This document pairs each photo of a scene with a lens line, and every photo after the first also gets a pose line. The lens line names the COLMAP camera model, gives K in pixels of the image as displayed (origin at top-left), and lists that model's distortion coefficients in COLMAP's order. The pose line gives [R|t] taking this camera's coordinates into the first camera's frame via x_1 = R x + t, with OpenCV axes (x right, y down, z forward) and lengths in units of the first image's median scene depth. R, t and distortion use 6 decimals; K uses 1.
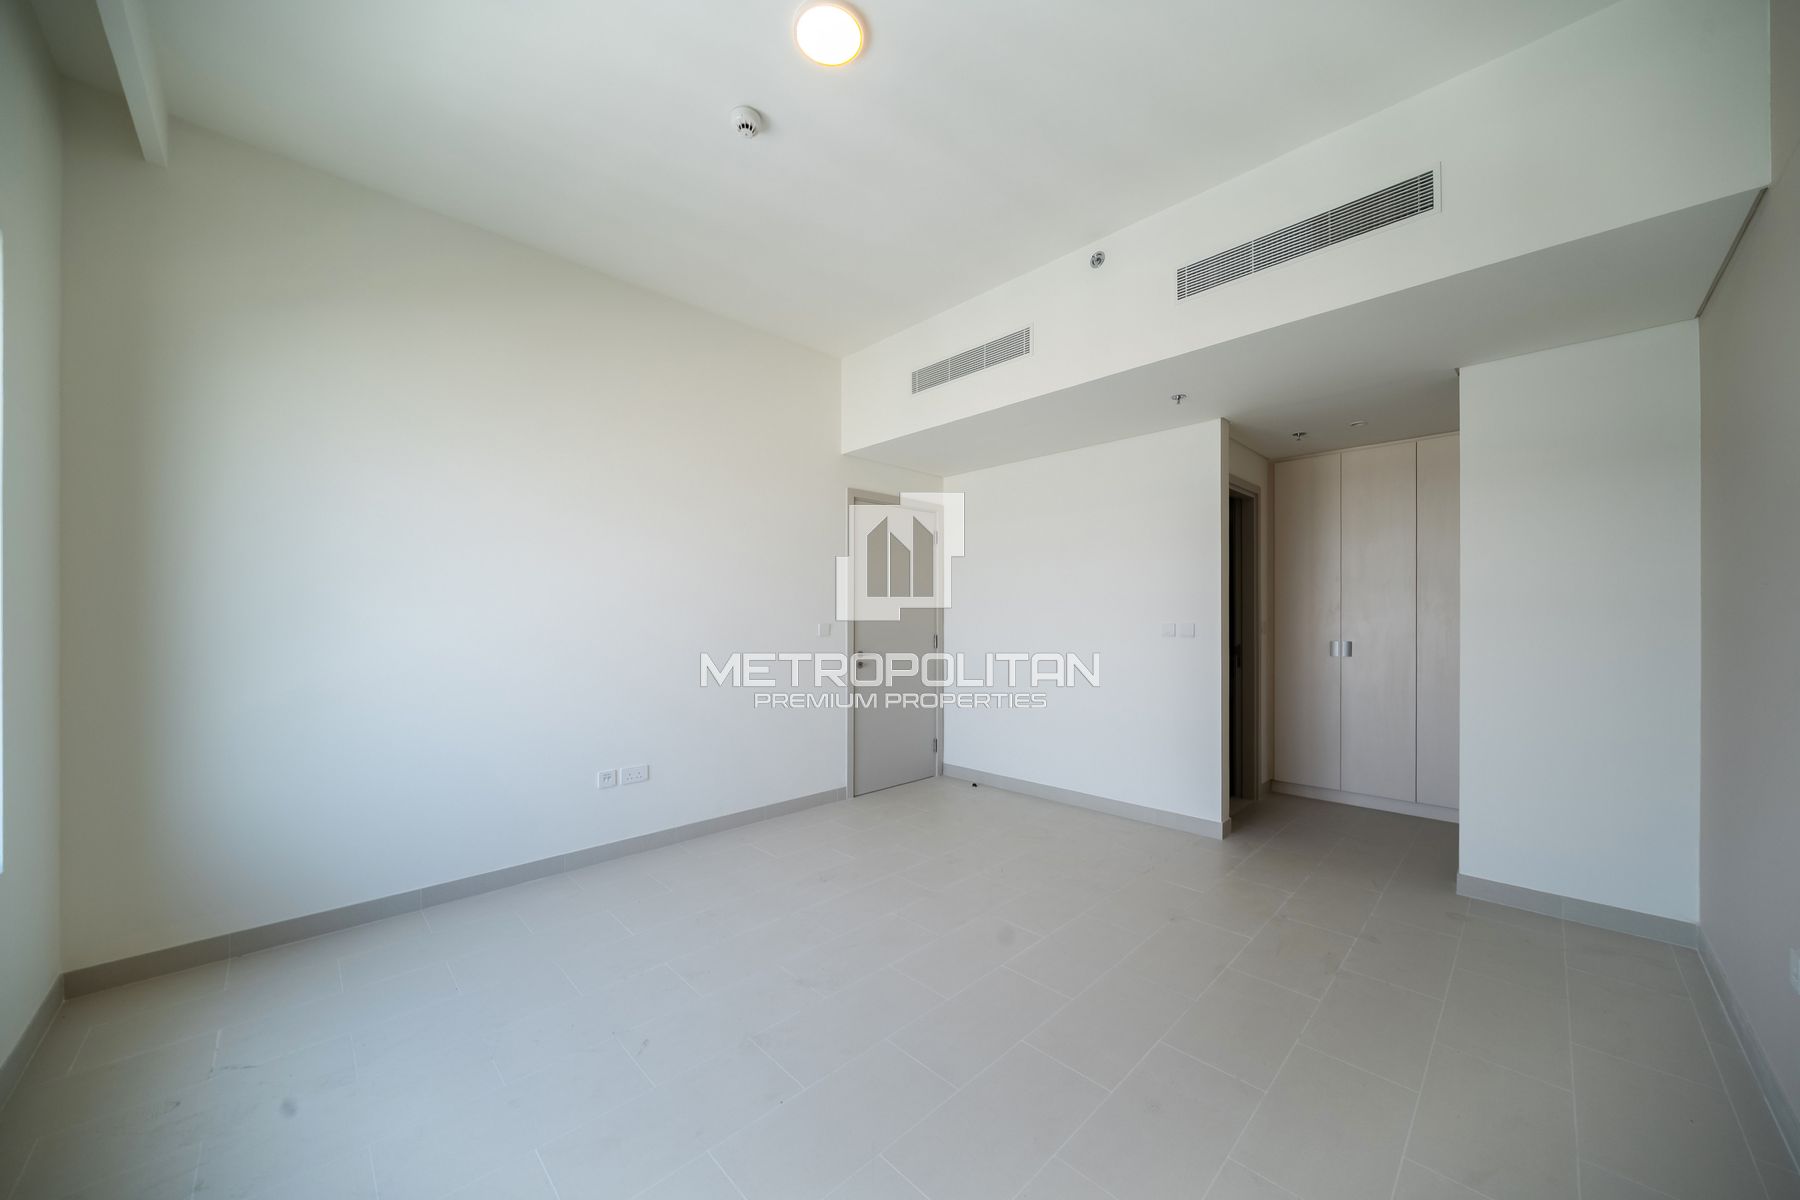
lens RADIAL K [[645.7, 0, 900.0], [0, 645.7, 600.0], [0, 0, 1]] dist [-0.000911, 0.000097]
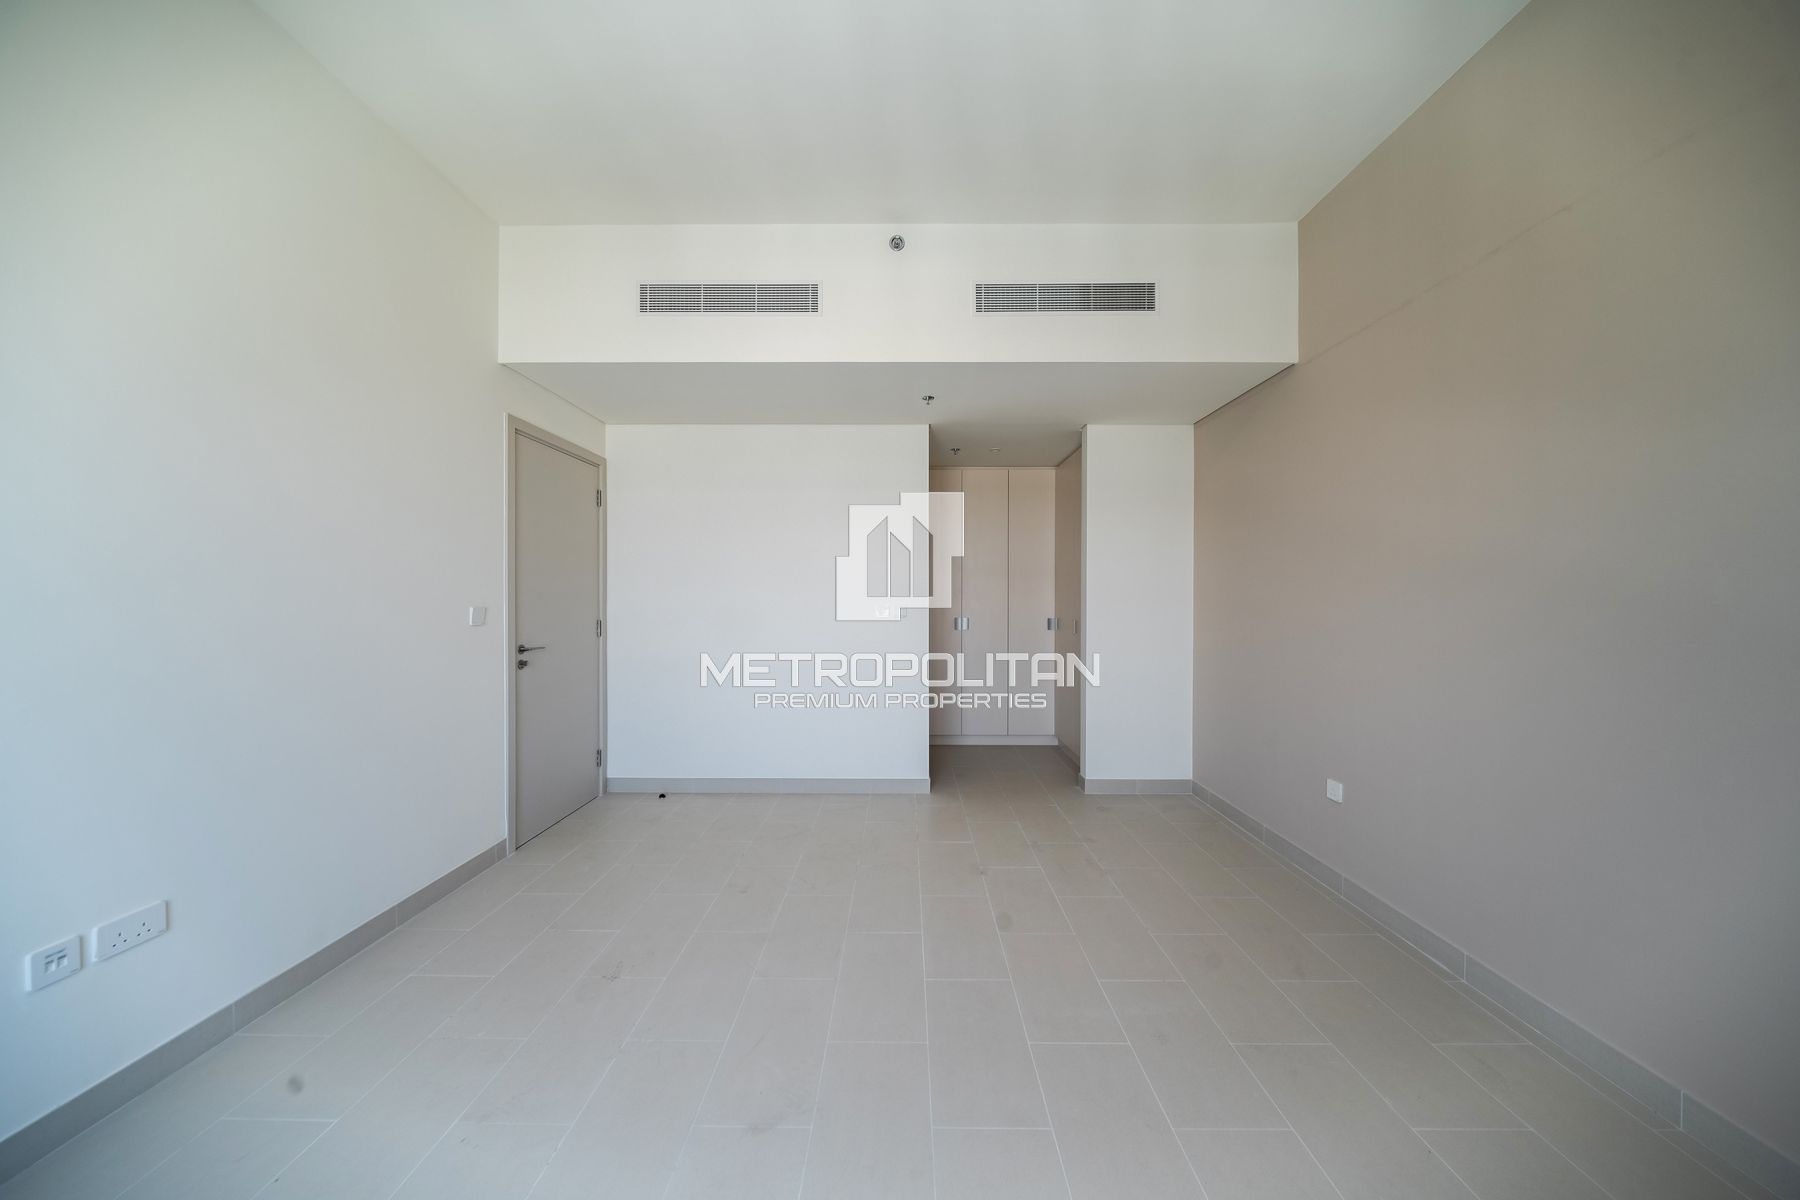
lens RADIAL K [[625.7, 0, 899.0], [0, 625.7, 586.4], [0, 0, 1]] dist [-0.003486, -0.000088]
pose [[0.697970, 0.014554, 0.715979, -0.337711], [-0.022722, 0.999740, 0.001829, 0.004340], [-0.715766, -0.017545, 0.698120, 0.274647]]
